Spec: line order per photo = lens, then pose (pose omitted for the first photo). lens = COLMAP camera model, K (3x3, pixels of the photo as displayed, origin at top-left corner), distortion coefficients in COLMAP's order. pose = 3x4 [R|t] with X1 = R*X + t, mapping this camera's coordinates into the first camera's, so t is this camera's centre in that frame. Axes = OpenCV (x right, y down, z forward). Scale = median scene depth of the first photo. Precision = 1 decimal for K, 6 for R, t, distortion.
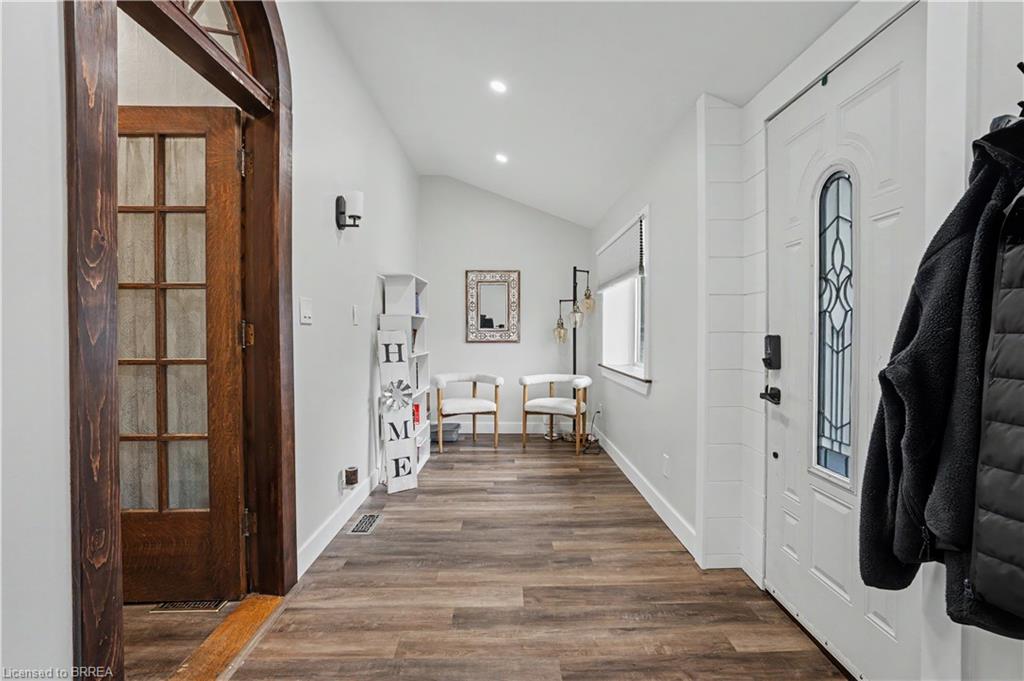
lens RADIAL K [[470.2, 0, 518.6], [0, 470.2, 336.1], [0, 0, 1]] dist [-0.022356, 0.001401]
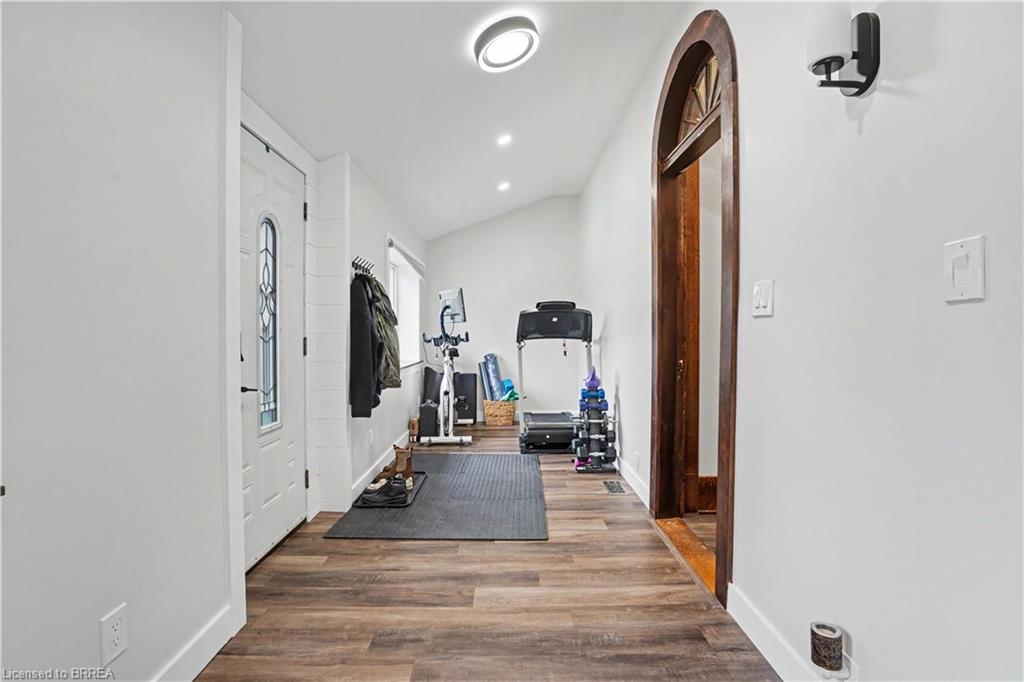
lens RADIAL K [[470.2, 0, 512.5], [0, 470.2, 344.8], [0, 0, 1]] dist [-0.022356, 0.001401]
pose [[-0.999942, -0.002456, 0.010464, -0.090494], [-0.002105, 0.999437, 0.033475, -0.006533], [-0.010541, 0.033451, -0.999385, 2.224099]]
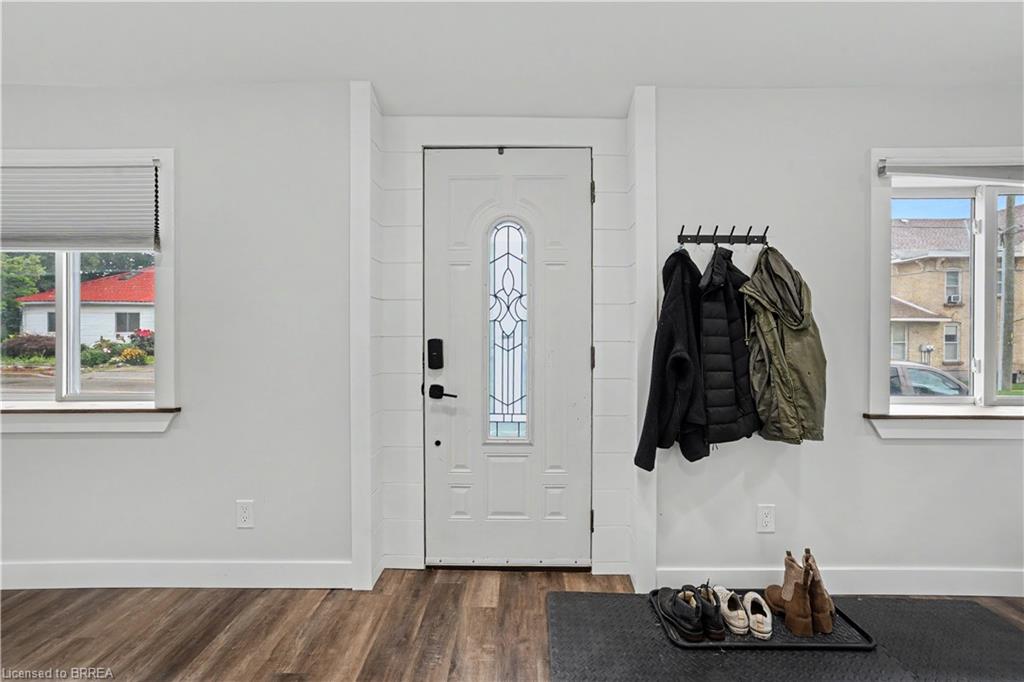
lens RADIAL K [[470.2, 0, 516.6], [0, 470.2, 336.9], [0, 0, 1]] dist [-0.022356, 0.001401]
pose [[0.025884, -0.014775, 0.999556, -0.659827], [0.012346, 0.999819, 0.014460, -0.023250], [-0.999589, 0.011966, 0.026061, 0.849814]]
